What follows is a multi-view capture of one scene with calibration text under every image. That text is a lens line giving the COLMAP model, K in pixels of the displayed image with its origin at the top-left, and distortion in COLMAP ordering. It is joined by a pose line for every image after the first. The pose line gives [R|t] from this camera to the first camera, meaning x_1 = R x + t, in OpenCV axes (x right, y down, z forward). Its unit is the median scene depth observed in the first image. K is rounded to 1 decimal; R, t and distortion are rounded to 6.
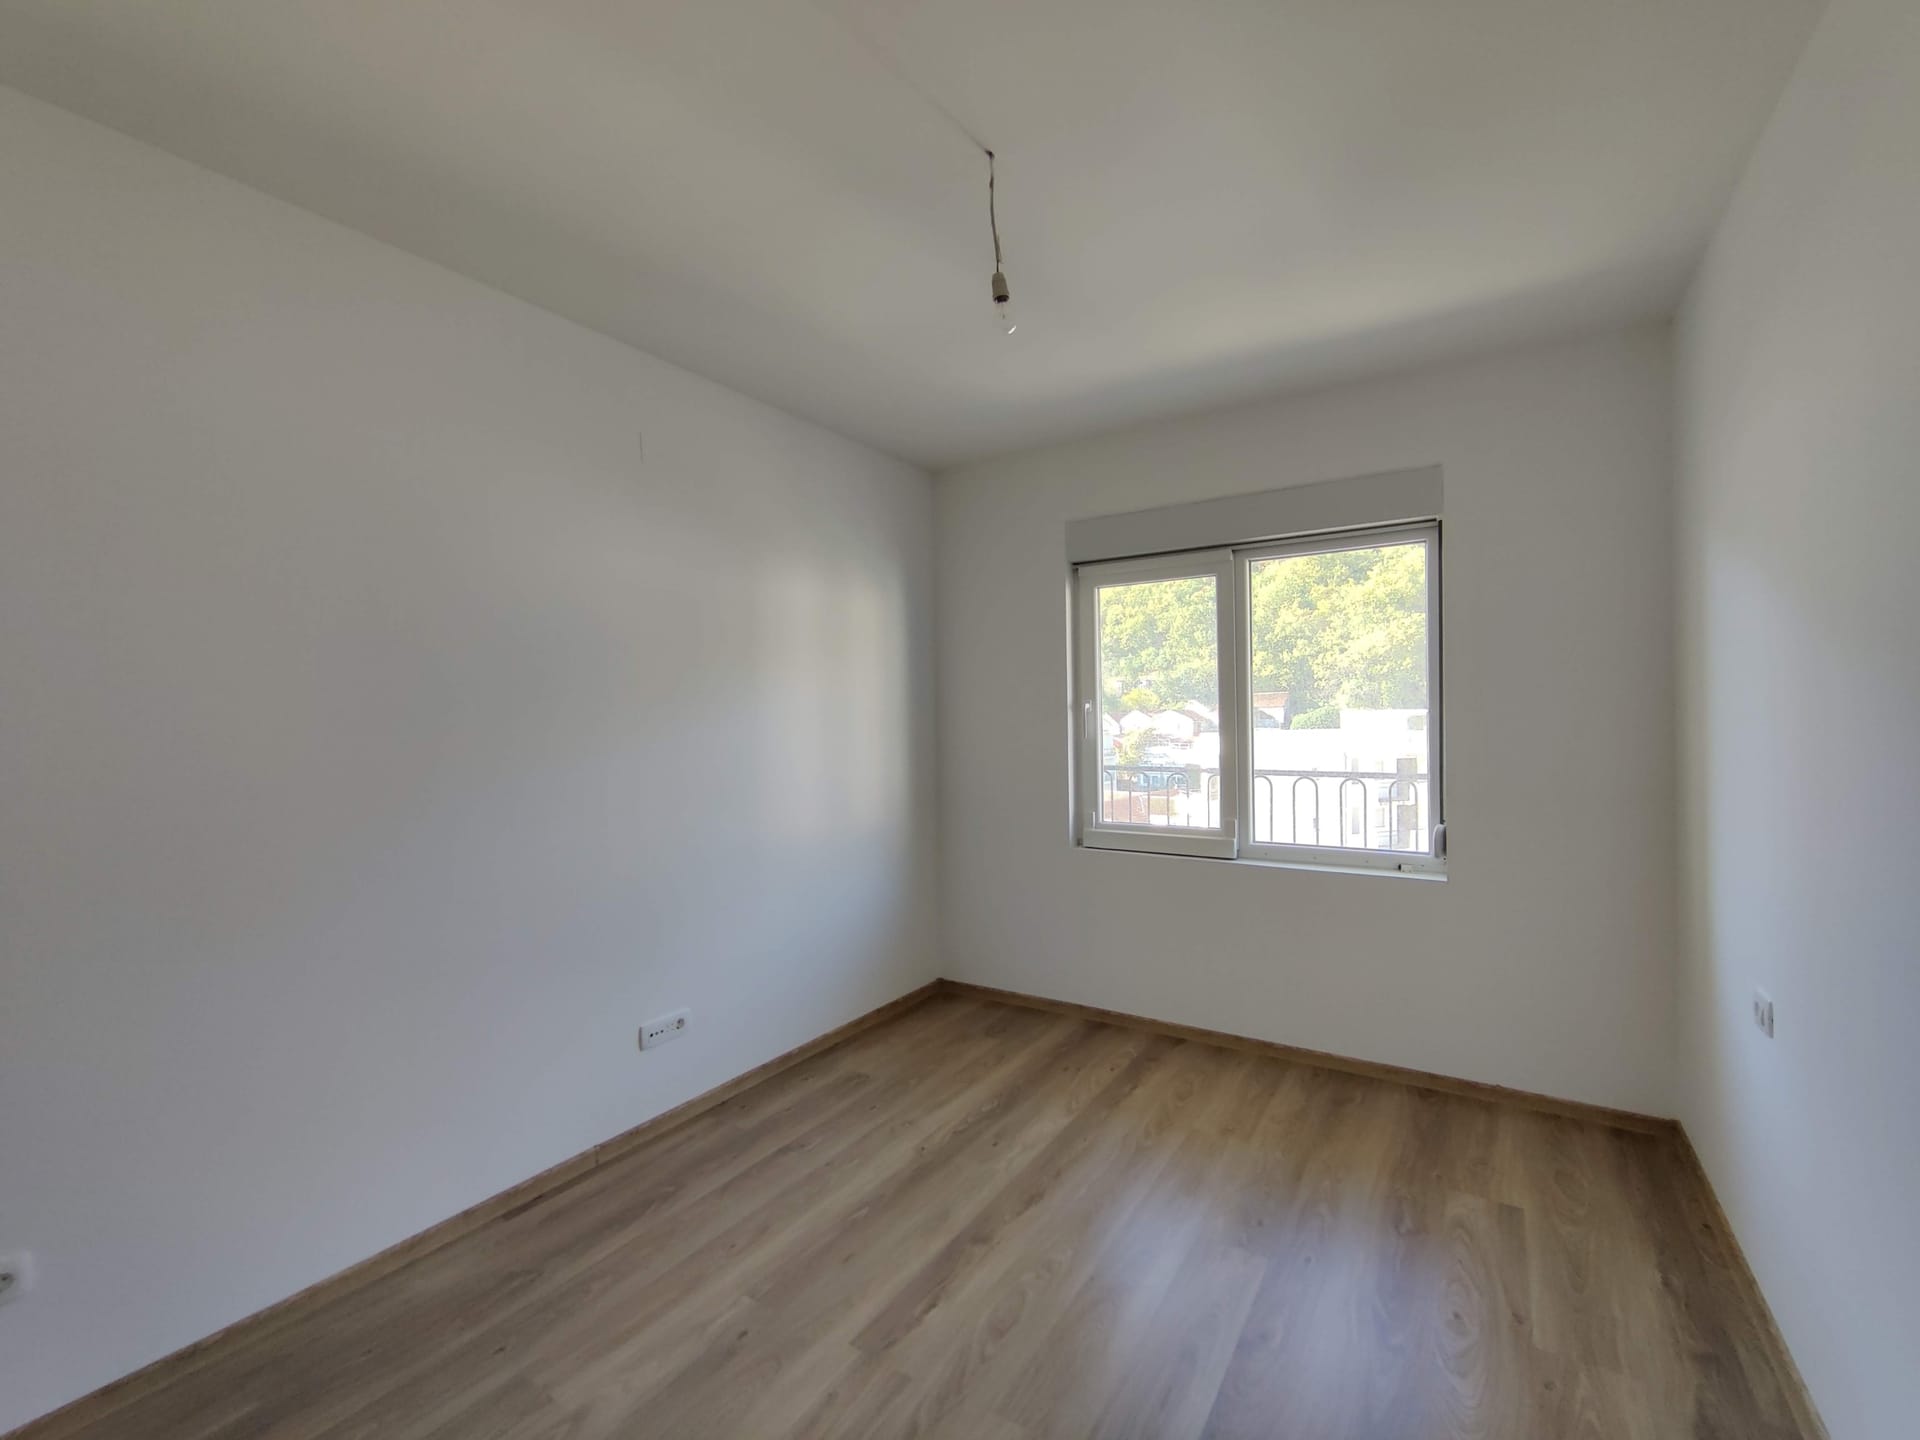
lens RADIAL K [[826.7, 0, 960.3], [0, 826.7, 721.6], [0, 0, 1]] dist [0.003598, 0.001003]
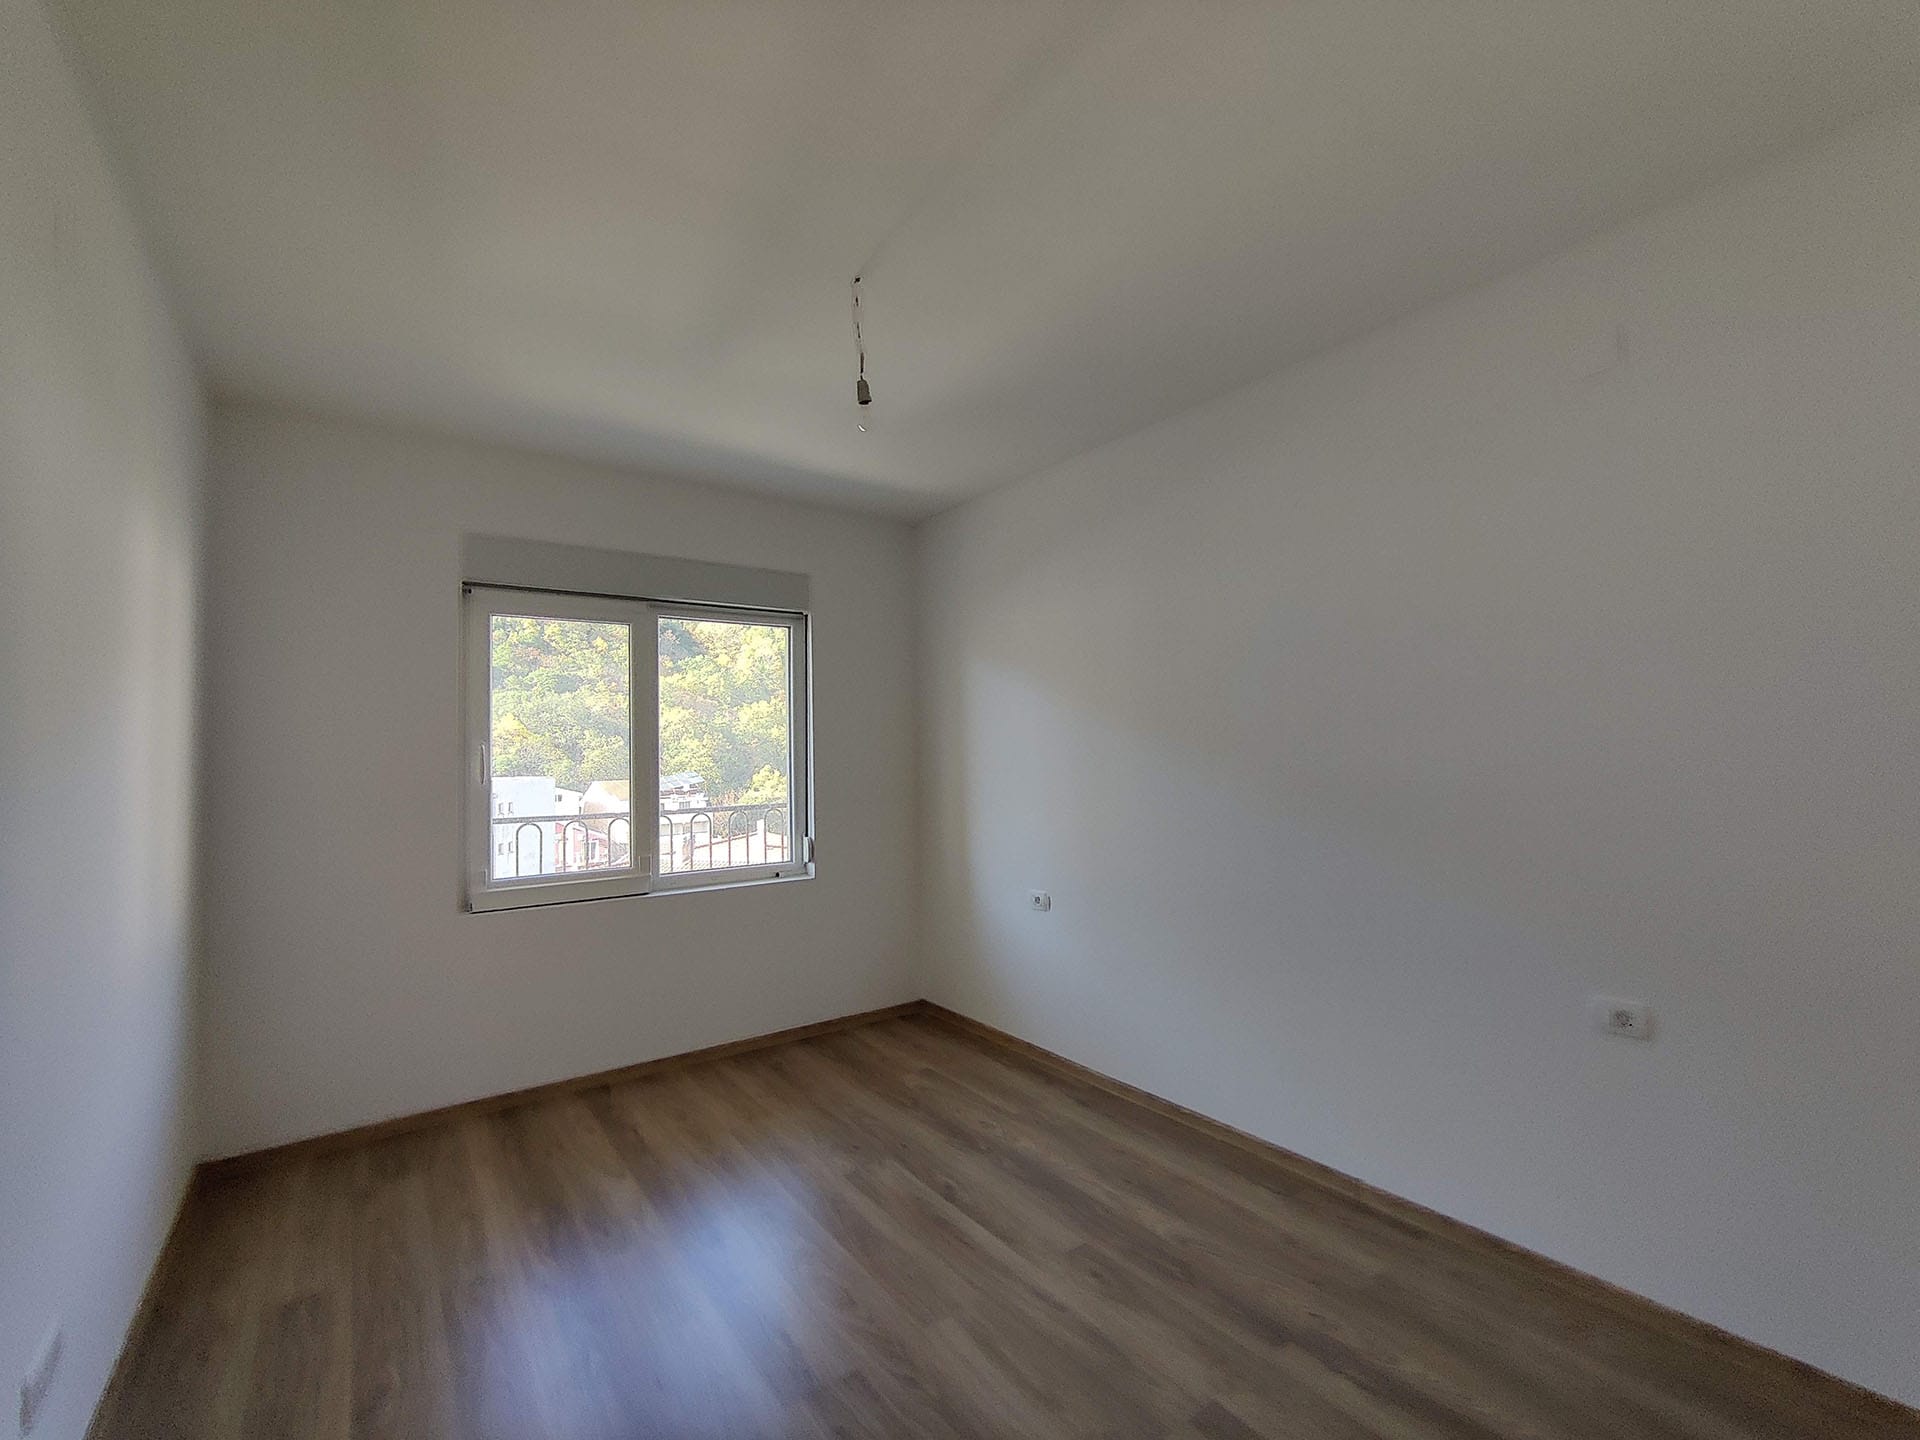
lens RADIAL K [[826.7, 0, 963.2], [0, 826.7, 725.1], [0, 0, 1]] dist [0.003598, 0.001003]
pose [[0.362703, 0.038426, 0.931112, -0.546265], [0.016568, 0.998726, -0.047670, 0.008719], [-0.931757, 0.032716, 0.361604, 0.242519]]
